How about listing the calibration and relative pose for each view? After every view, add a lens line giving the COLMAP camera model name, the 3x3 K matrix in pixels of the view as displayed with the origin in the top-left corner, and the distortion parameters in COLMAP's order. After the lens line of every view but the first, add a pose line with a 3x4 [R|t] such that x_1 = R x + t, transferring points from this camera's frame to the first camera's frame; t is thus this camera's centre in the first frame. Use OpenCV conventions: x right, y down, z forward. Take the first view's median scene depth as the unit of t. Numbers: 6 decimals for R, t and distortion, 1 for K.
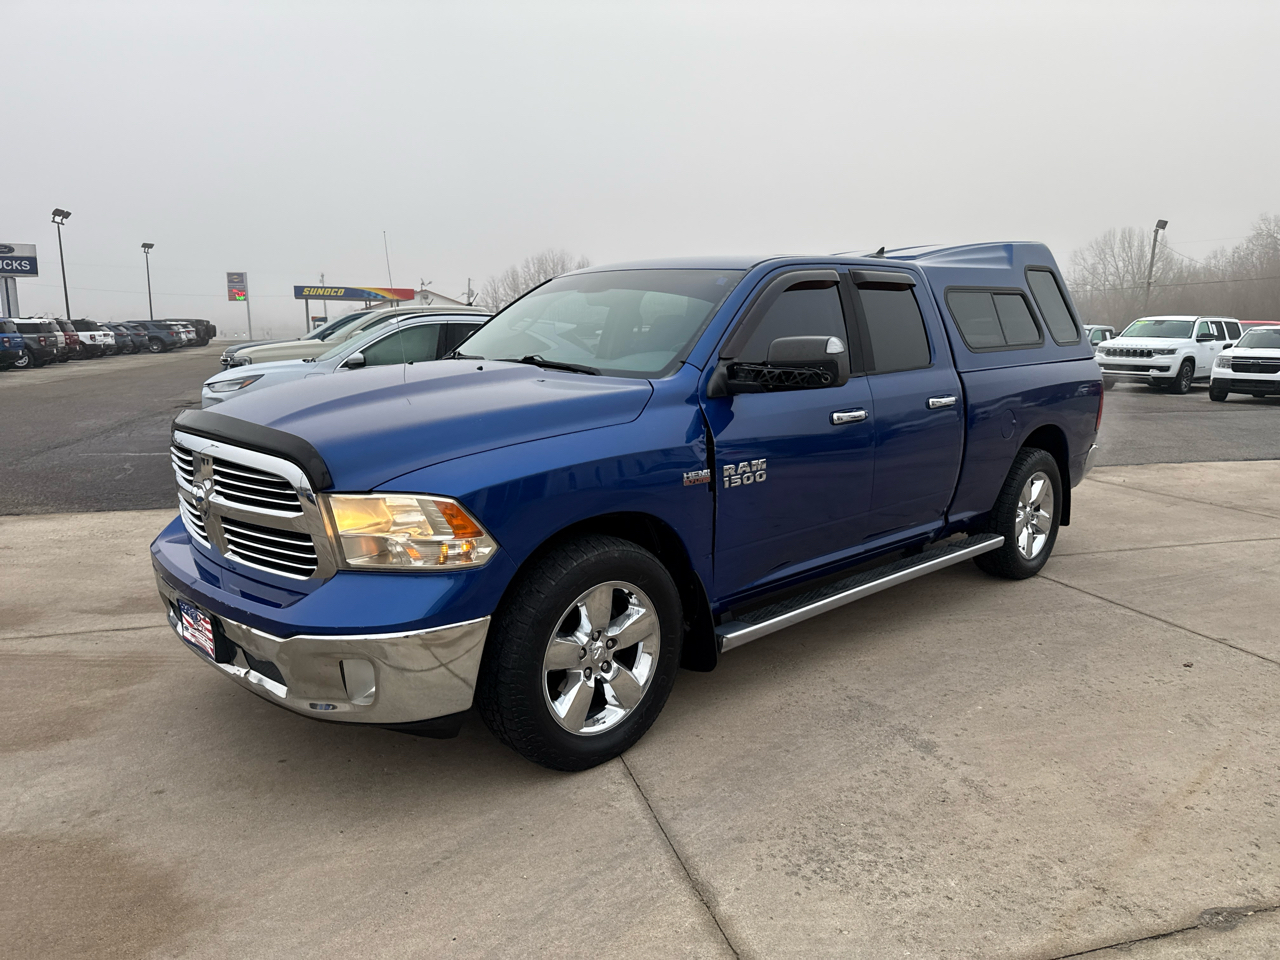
lens RADIAL K [[895.4, 0, 647.8], [0, 895.4, 486.1], [0, 0, 1]] dist [0.053100, -0.071045]
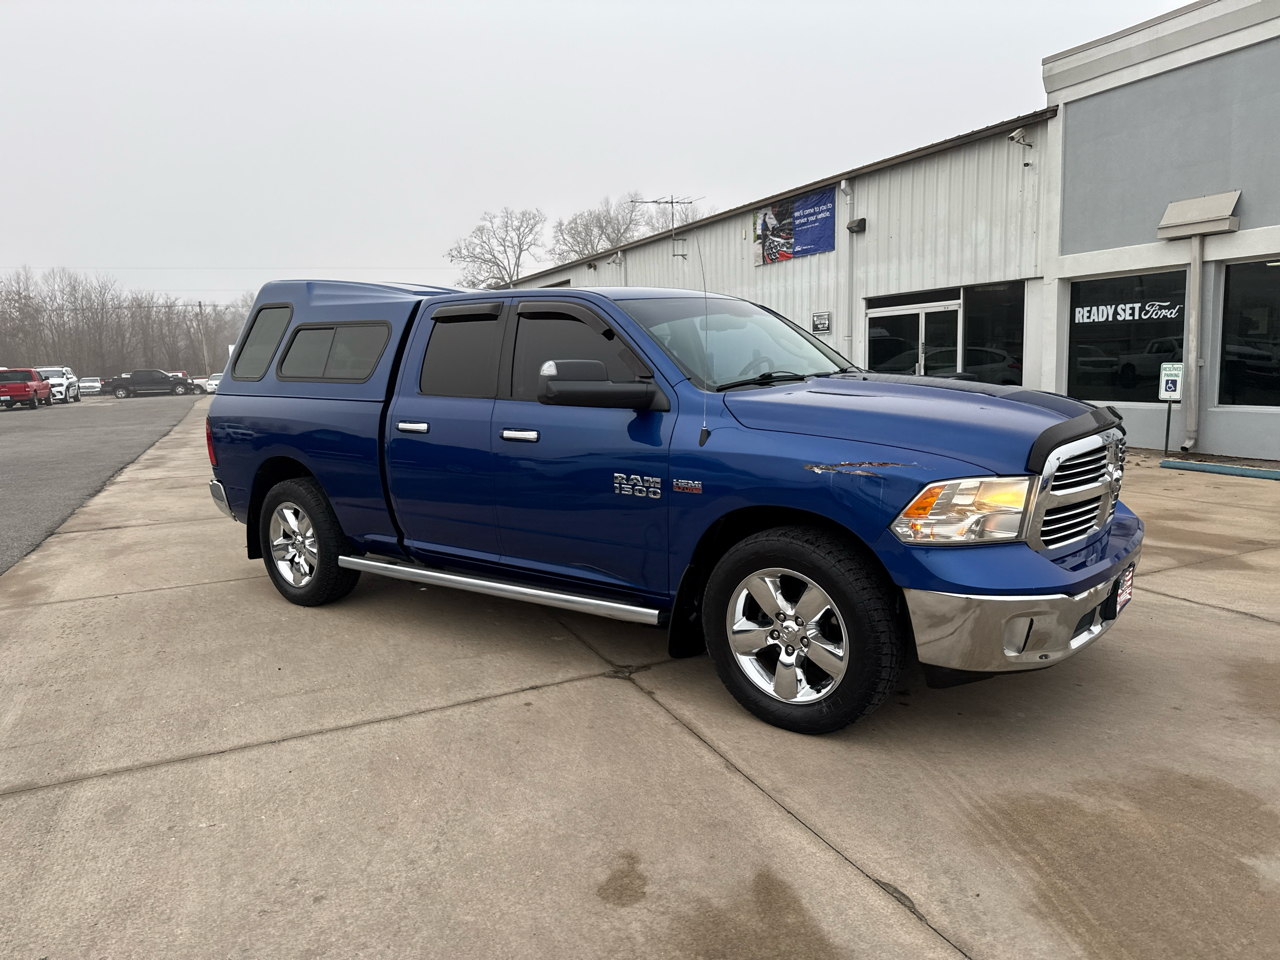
lens RADIAL K [[895.4, 0, 647.8], [0, 895.4, 486.1], [0, 0, 1]] dist [0.053100, -0.071045]
pose [[-0.135257, -0.146962, 0.979851, -1.207414], [0.206557, 0.963028, 0.172952, -0.238405], [-0.969041, 0.225788, -0.099901, 1.314106]]
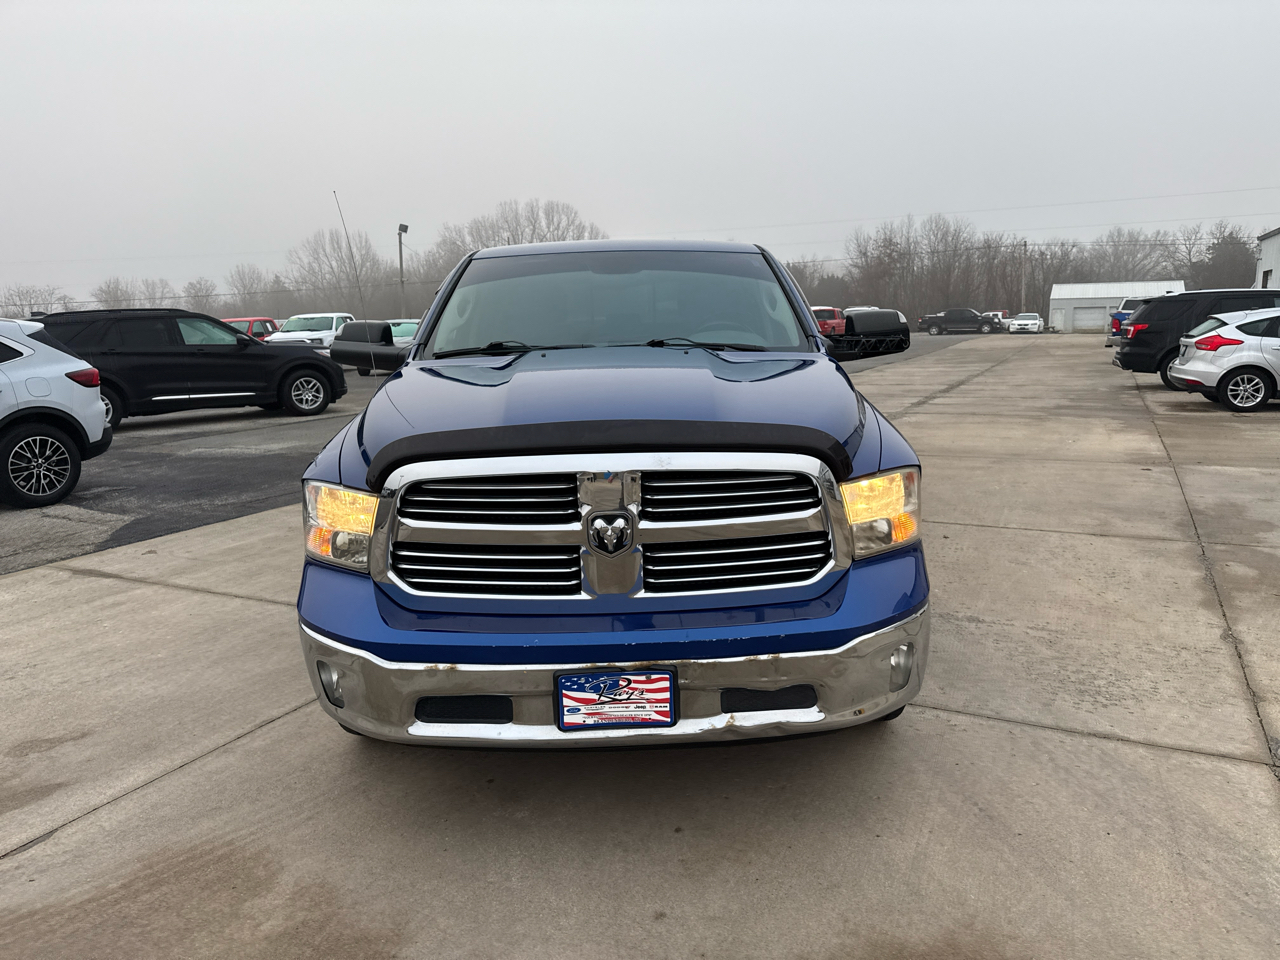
lens RADIAL K [[909.7, 0, 646.8], [0, 909.7, 458.5], [0, 0, 1]] dist [0.032789, -0.038510]
pose [[0.688304, -0.133766, 0.712983, -0.784760], [0.154669, 0.987313, 0.035919, -0.054230], [-0.708742, 0.085553, 0.700261, 0.323405]]
